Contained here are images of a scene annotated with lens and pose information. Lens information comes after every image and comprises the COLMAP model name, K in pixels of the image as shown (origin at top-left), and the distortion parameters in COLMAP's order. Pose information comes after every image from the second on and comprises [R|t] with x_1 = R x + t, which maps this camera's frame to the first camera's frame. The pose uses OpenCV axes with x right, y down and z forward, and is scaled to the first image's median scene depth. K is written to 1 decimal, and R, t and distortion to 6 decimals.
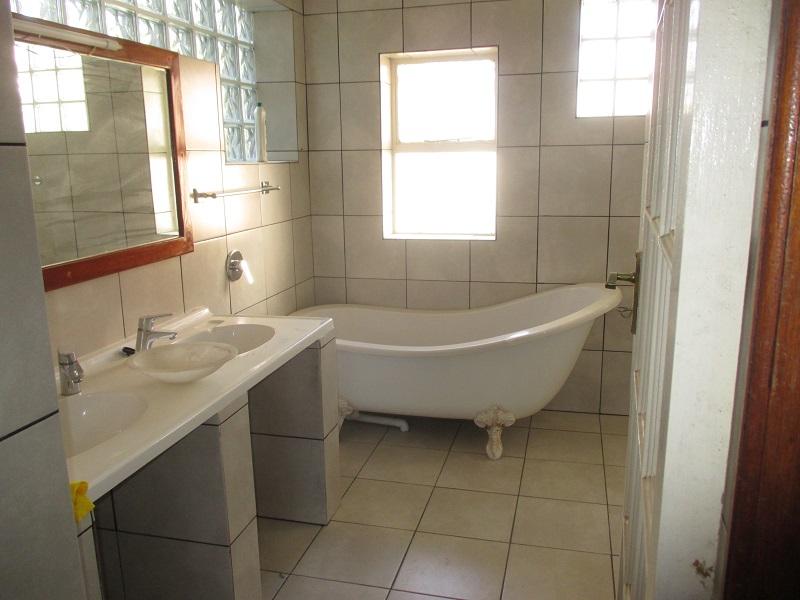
lens RADIAL K [[662.8, 0, 400.7], [0, 662.8, 300.5], [0, 0, 1]] dist [-0.018024, -0.000023]
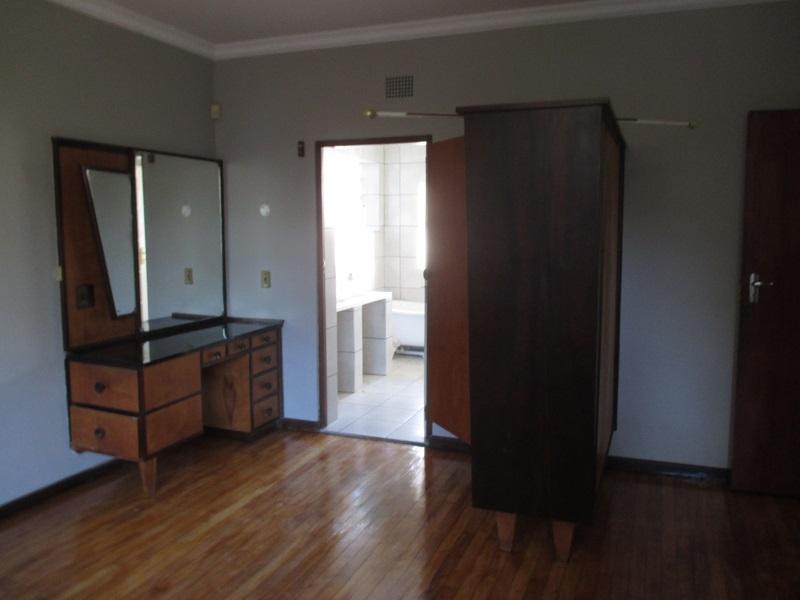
lens RADIAL K [[662.8, 0, 399.6], [0, 662.8, 299.0], [0, 0, 1]] dist [-0.018024, -0.000023]
pose [[0.993142, 0.027382, -0.113659, 0.162311], [-0.036150, 0.996467, -0.075809, 0.172992], [0.111181, 0.079398, 0.990623, -1.118860]]
